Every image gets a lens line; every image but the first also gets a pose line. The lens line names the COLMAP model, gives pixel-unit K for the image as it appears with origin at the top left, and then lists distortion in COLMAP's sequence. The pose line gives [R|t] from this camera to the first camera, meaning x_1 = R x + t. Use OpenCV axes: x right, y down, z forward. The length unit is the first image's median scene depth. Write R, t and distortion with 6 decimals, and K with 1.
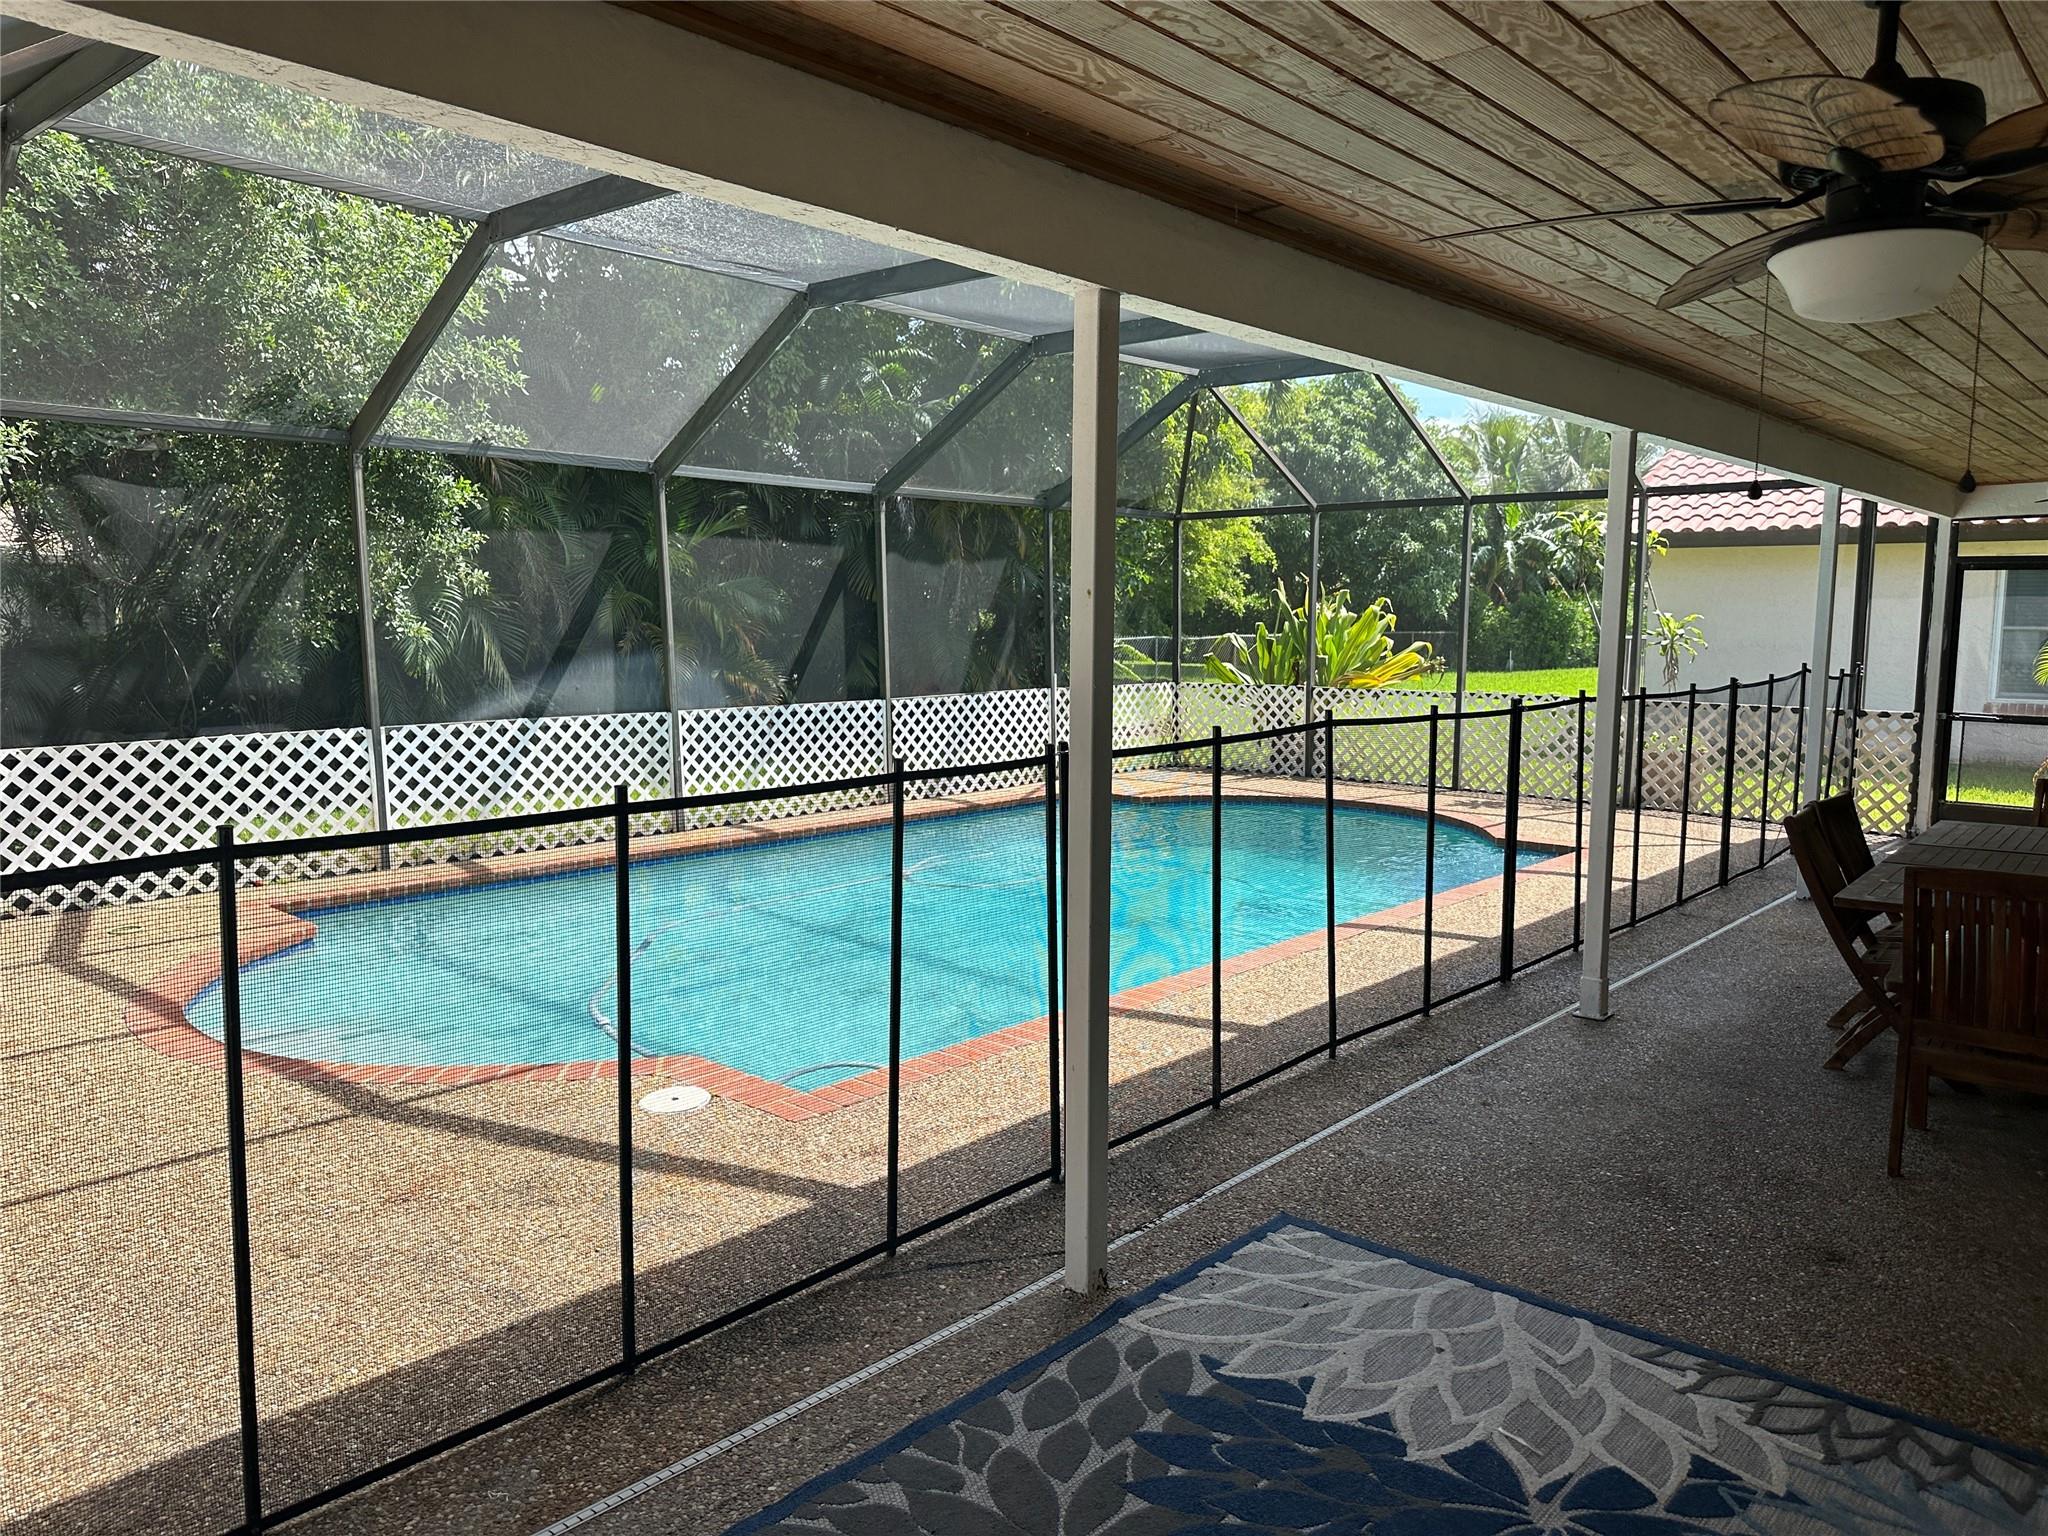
lens RADIAL K [[1442.1, 0, 1027.5], [0, 1442.1, 780.7], [0, 0, 1]] dist [0.046874, -0.057048]
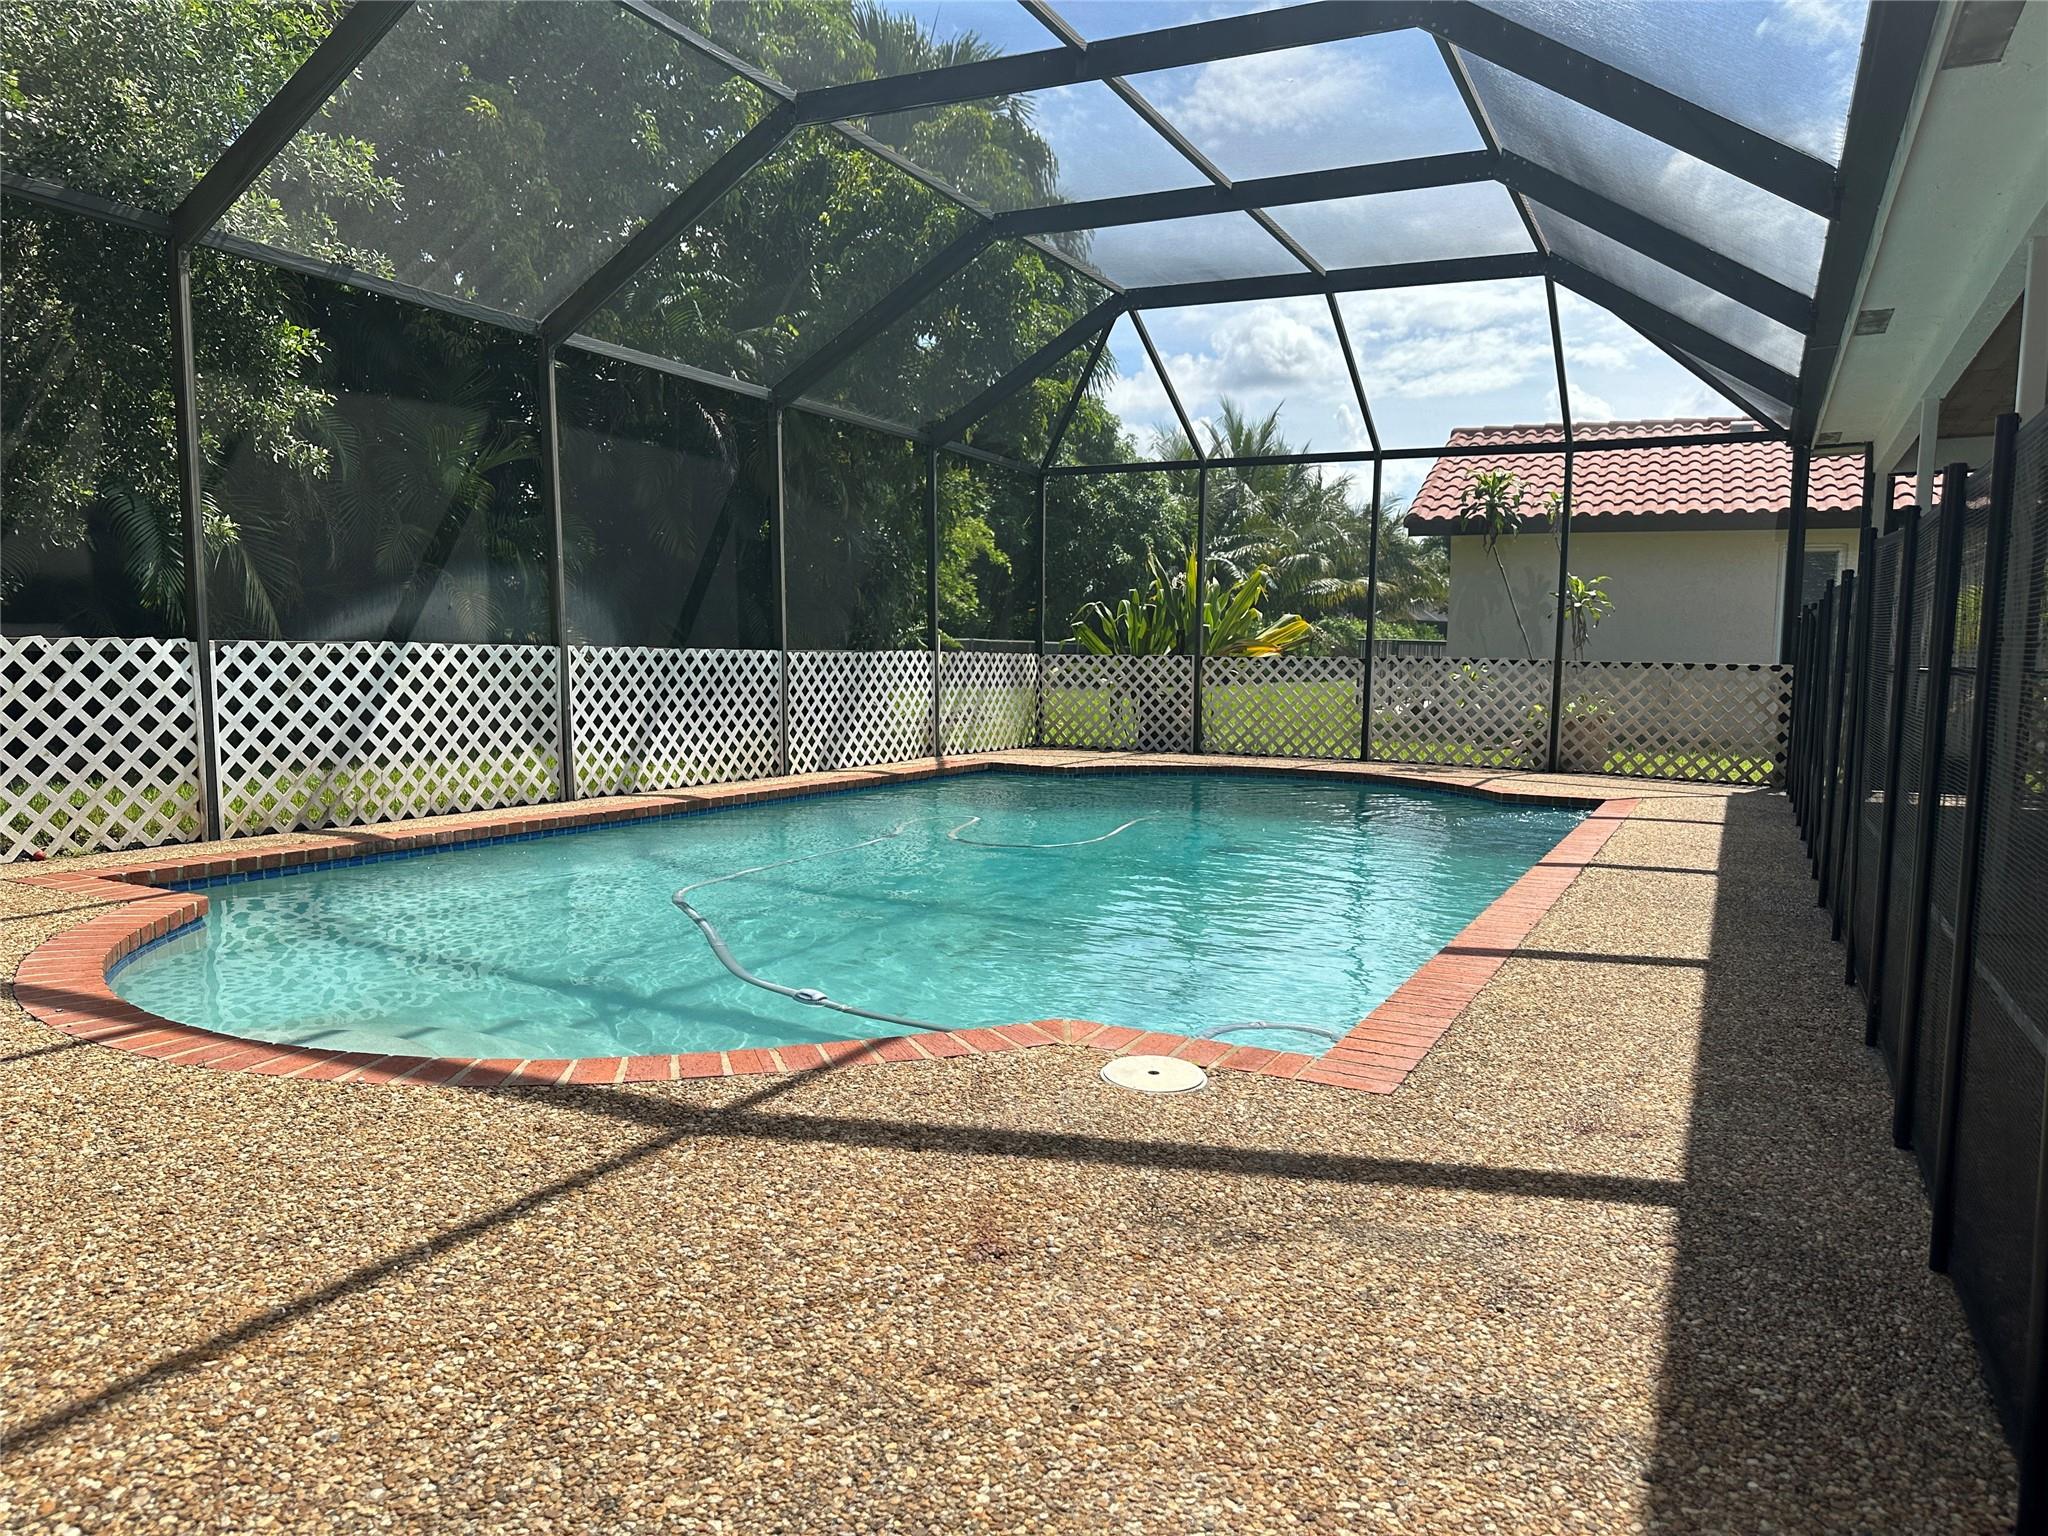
lens RADIAL K [[1442.1, 0, 1003.6], [0, 1442.1, 799.0], [0, 0, 1]] dist [0.046874, -0.057048]
pose [[0.967190, -0.009776, 0.253864, -0.250170], [0.012806, 0.999865, -0.010286, 0.054053], [-0.253729, 0.013199, 0.967185, 0.209267]]
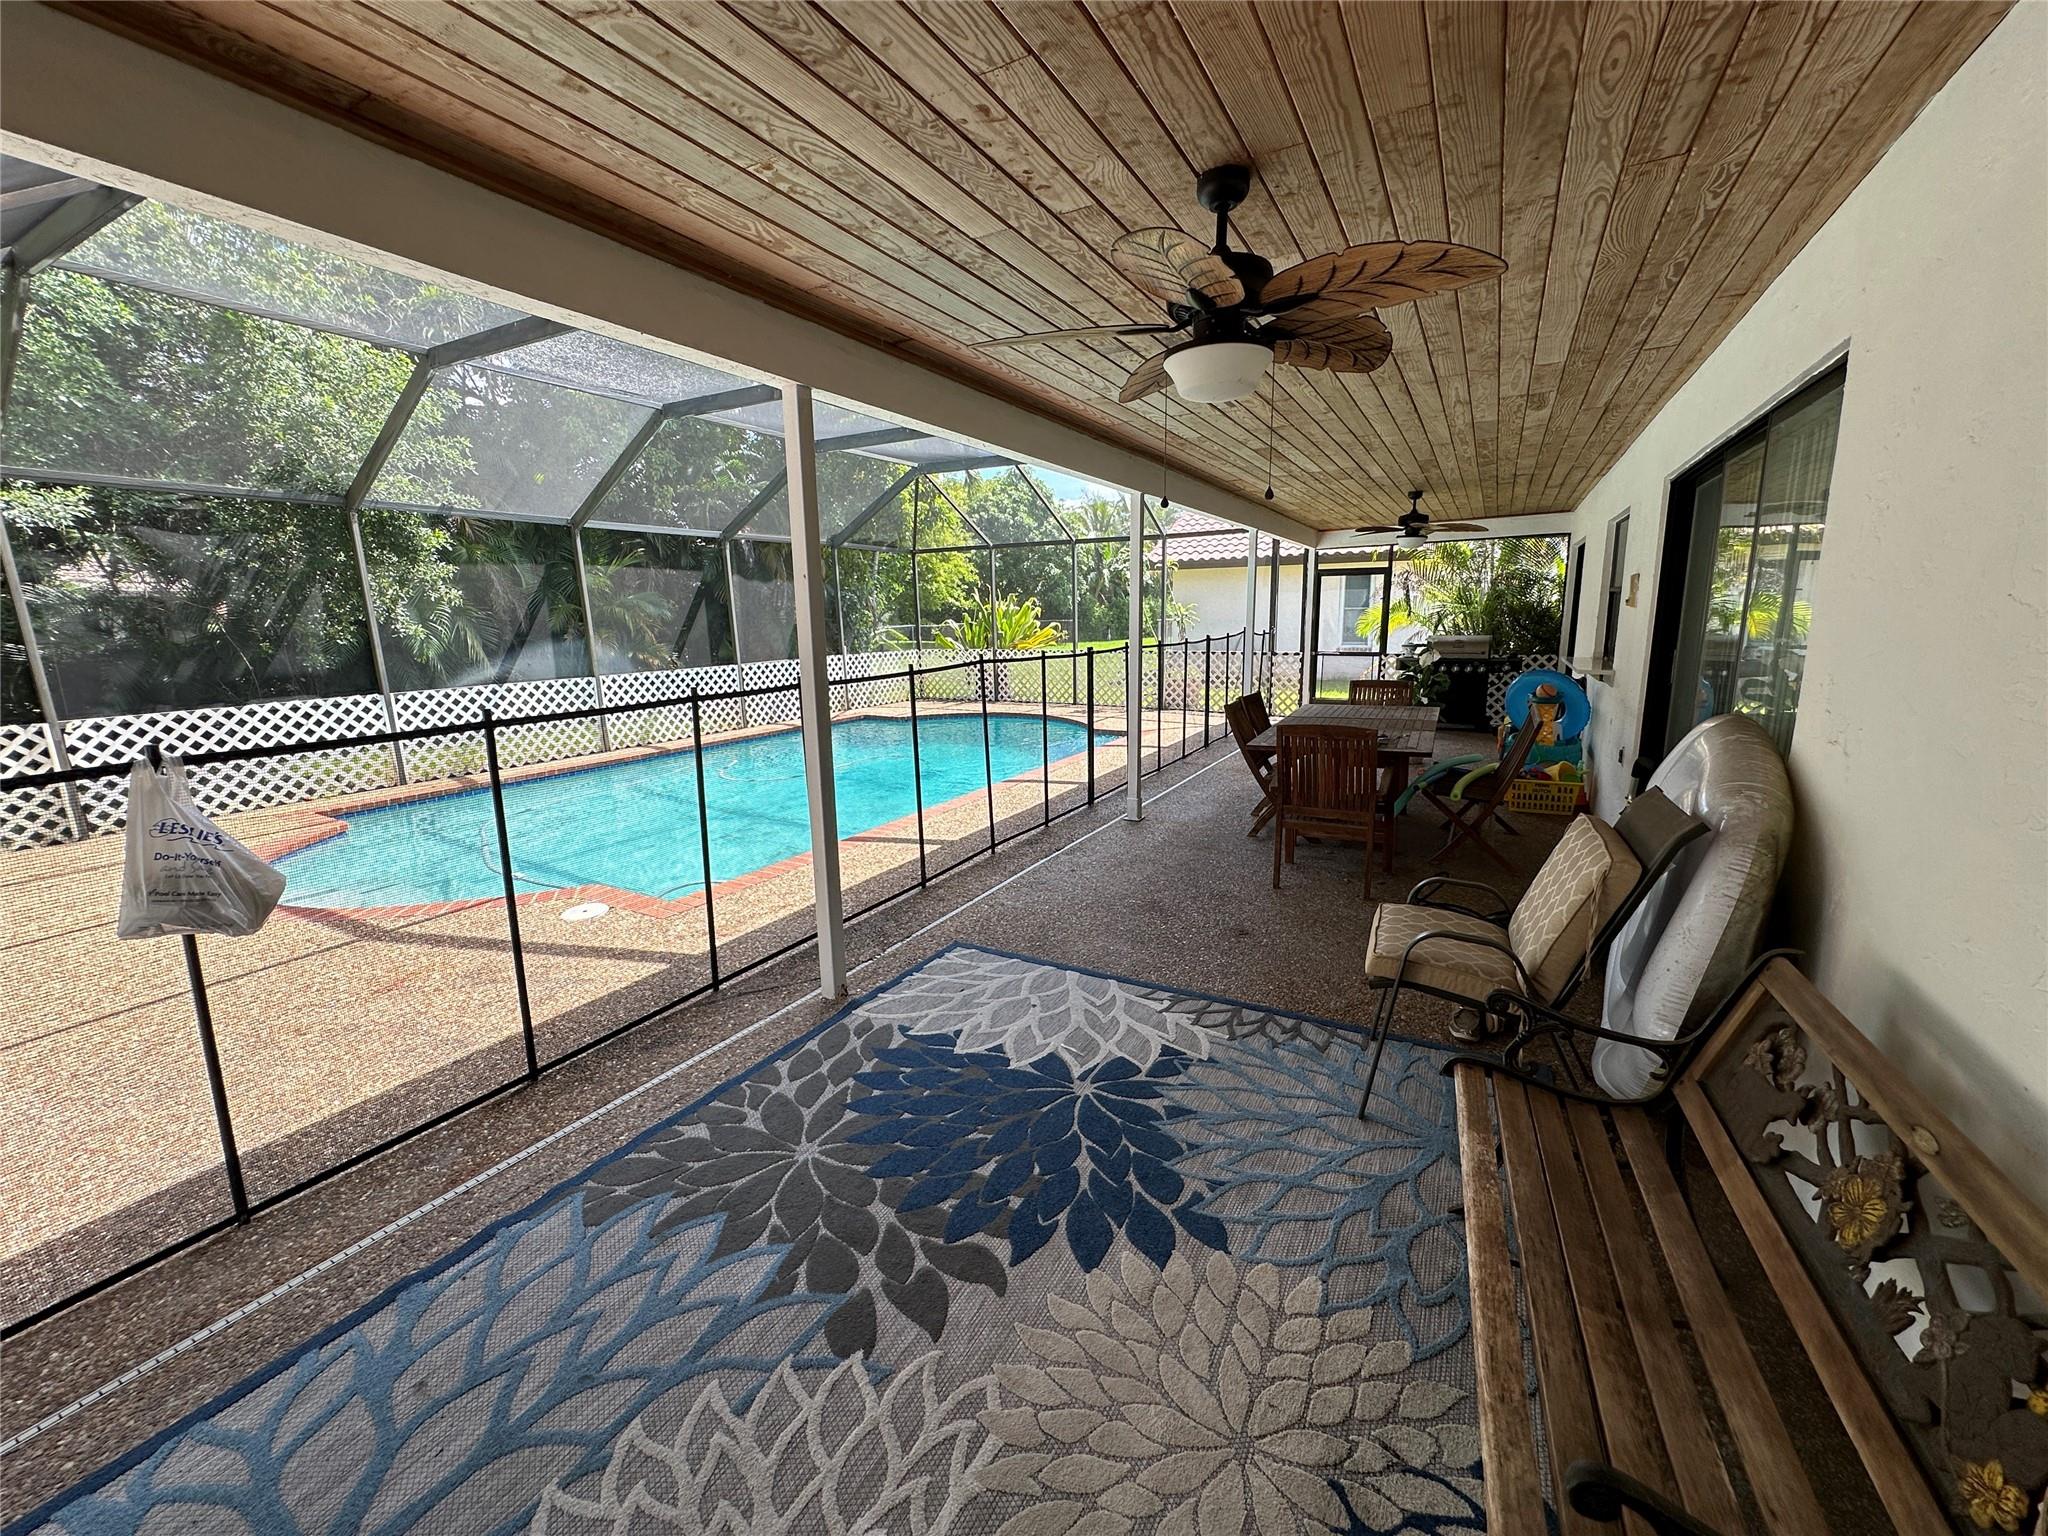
lens RADIAL K [[817.0, 0, 1019.2], [0, 817.0, 773.0], [0, 0, 1]] dist [-0.005759, 0.000999]
pose [[0.978150, -0.062712, 0.198216, 0.030755], [0.047457, 0.995600, 0.080800, 0.009005], [-0.202411, -0.069628, 0.976822, 0.015807]]
